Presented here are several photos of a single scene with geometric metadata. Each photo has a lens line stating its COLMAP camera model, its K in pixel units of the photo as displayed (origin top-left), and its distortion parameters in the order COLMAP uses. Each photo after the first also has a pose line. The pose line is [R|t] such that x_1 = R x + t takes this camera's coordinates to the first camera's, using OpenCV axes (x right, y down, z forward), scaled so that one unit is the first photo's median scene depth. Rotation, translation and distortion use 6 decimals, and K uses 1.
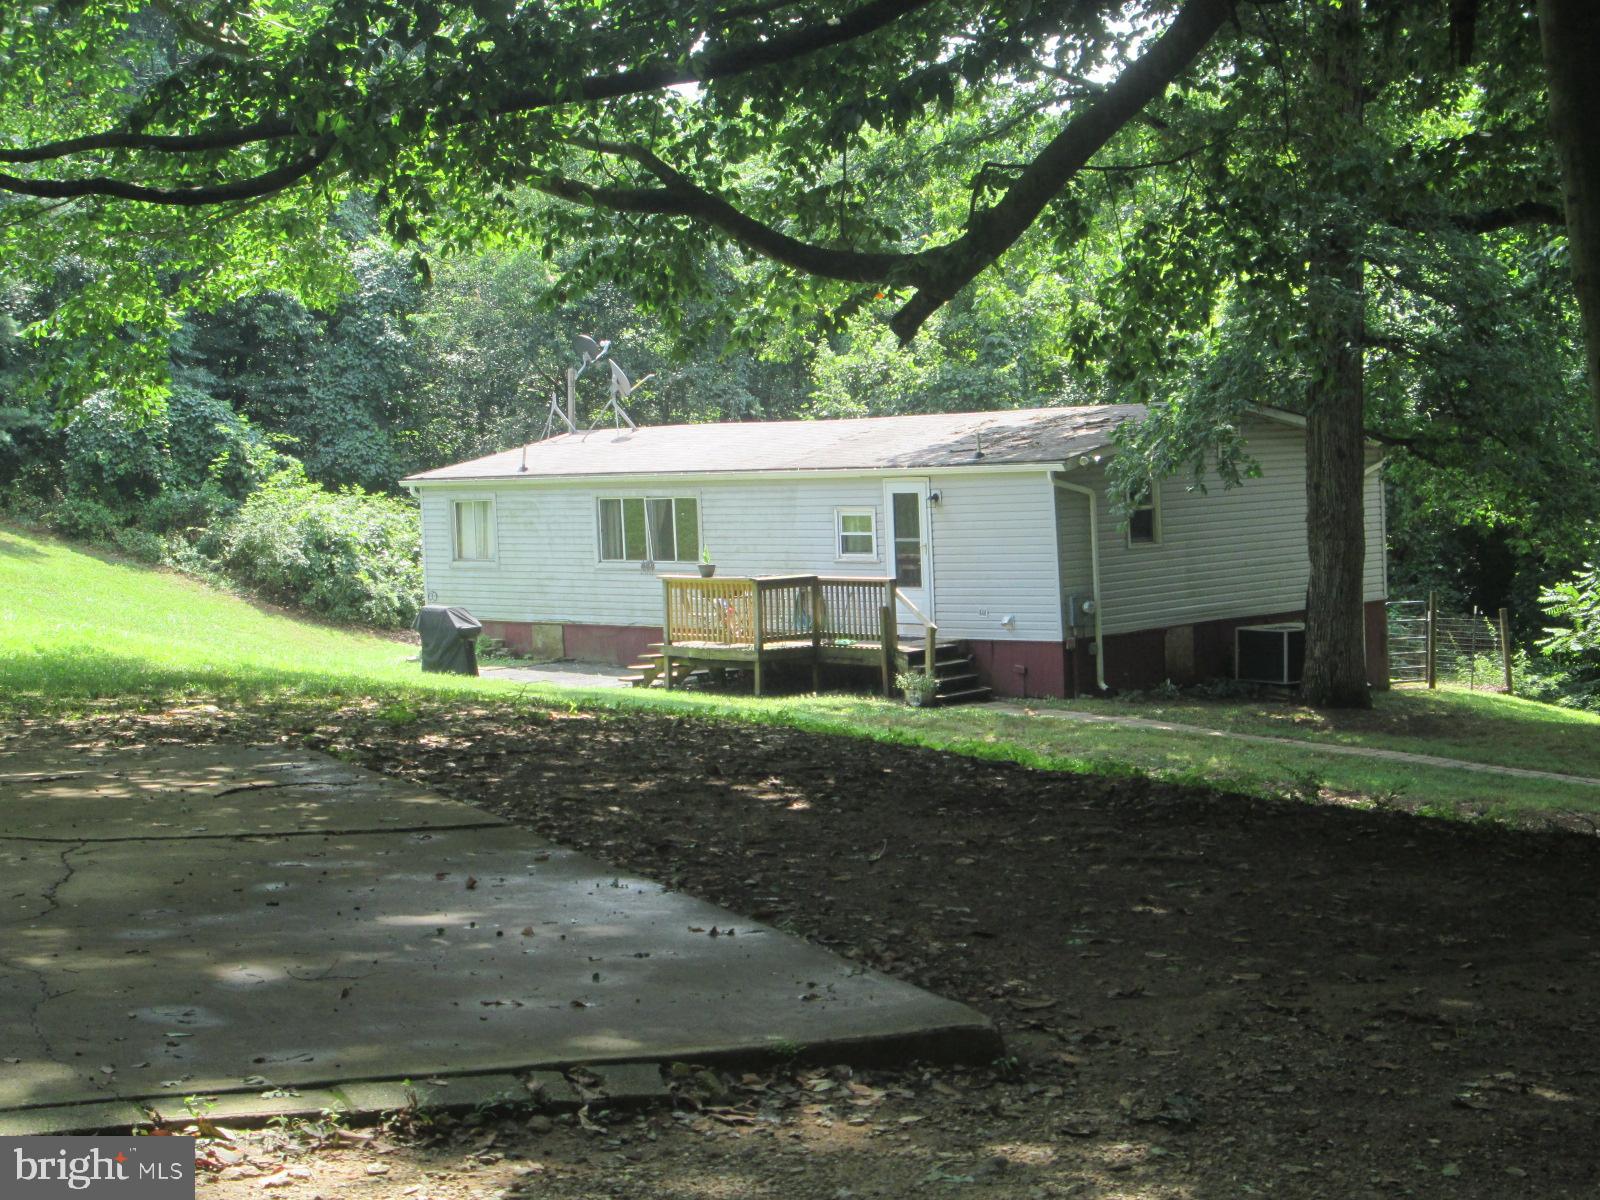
lens RADIAL K [[3080.0, 0, 800.0], [0, 3080.0, 600.0], [0, 0, 1]] dist [-0.210921, 0.010222]
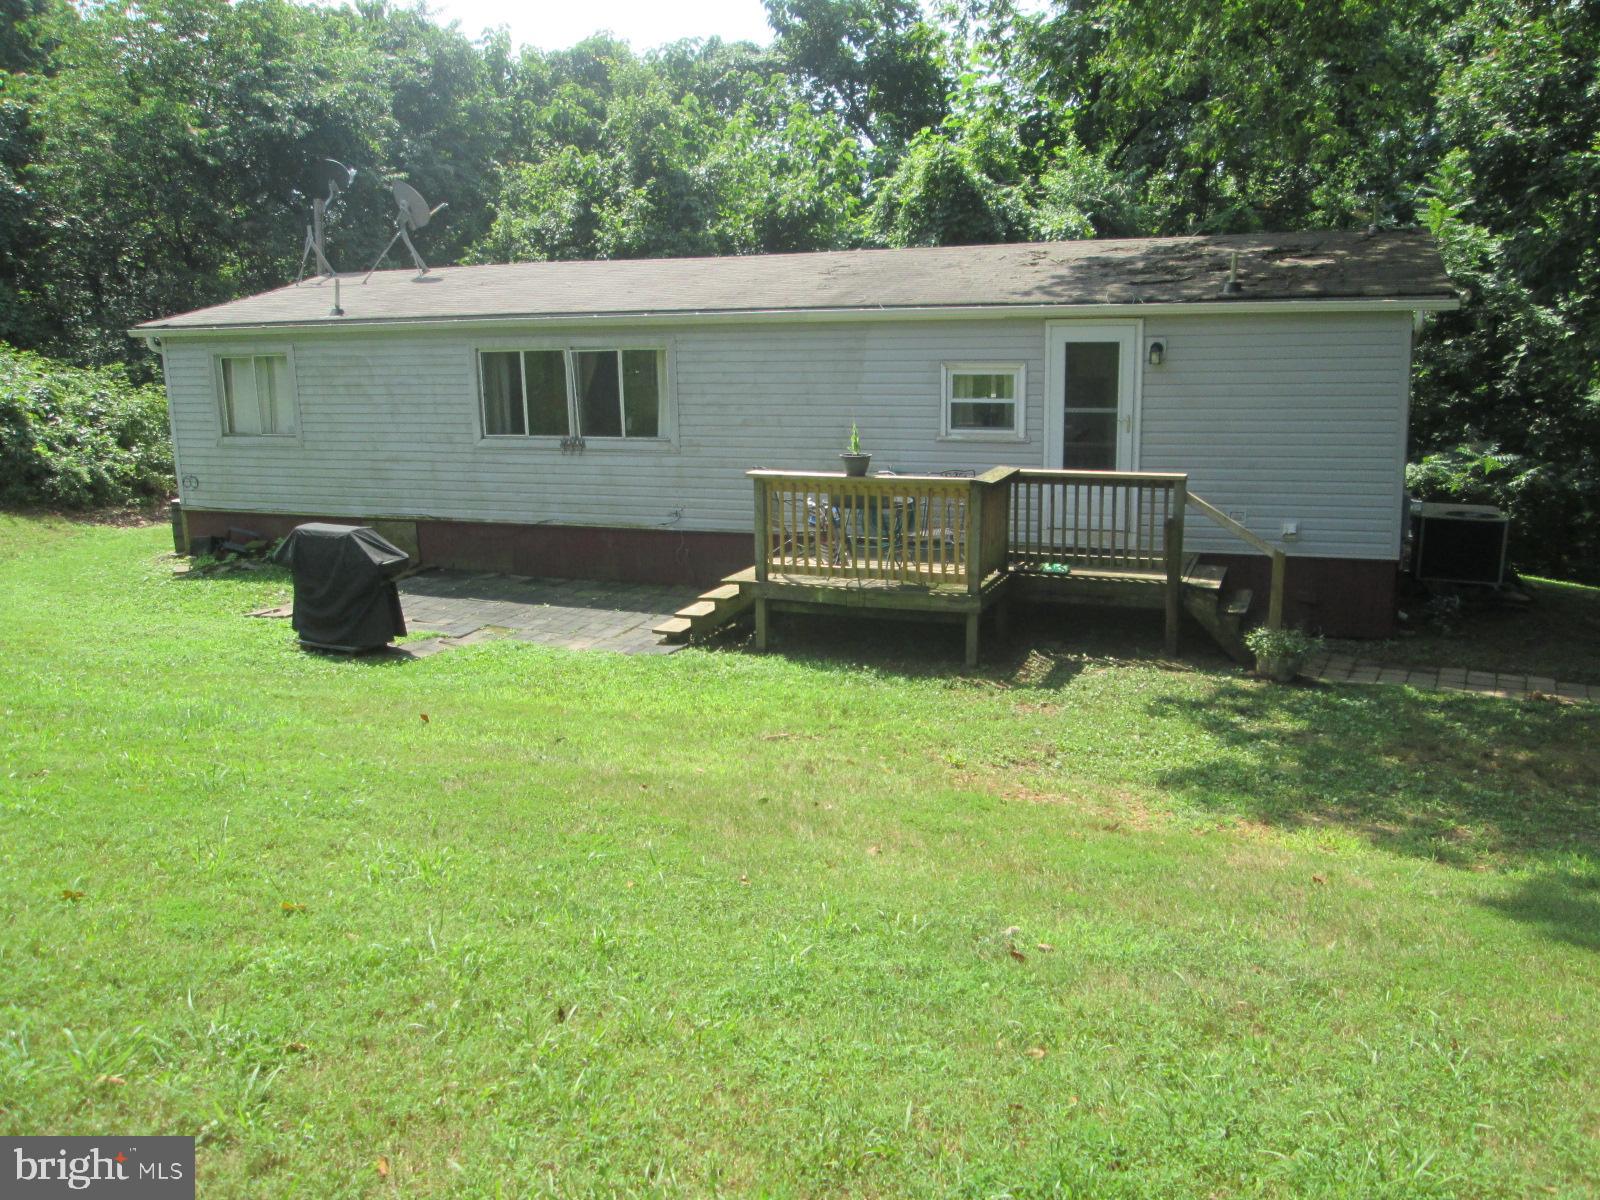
lens RADIAL K [[1316.5, 0, 800.0], [0, 1316.5, 600.0], [0, 0, 1]] dist [-0.041554, 0.008127]
pose [[0.886447, -0.081066, 0.455675, -0.224932], [0.014020, 0.988793, 0.148636, -0.030692], [-0.462617, -0.125369, 0.877649, 1.060359]]
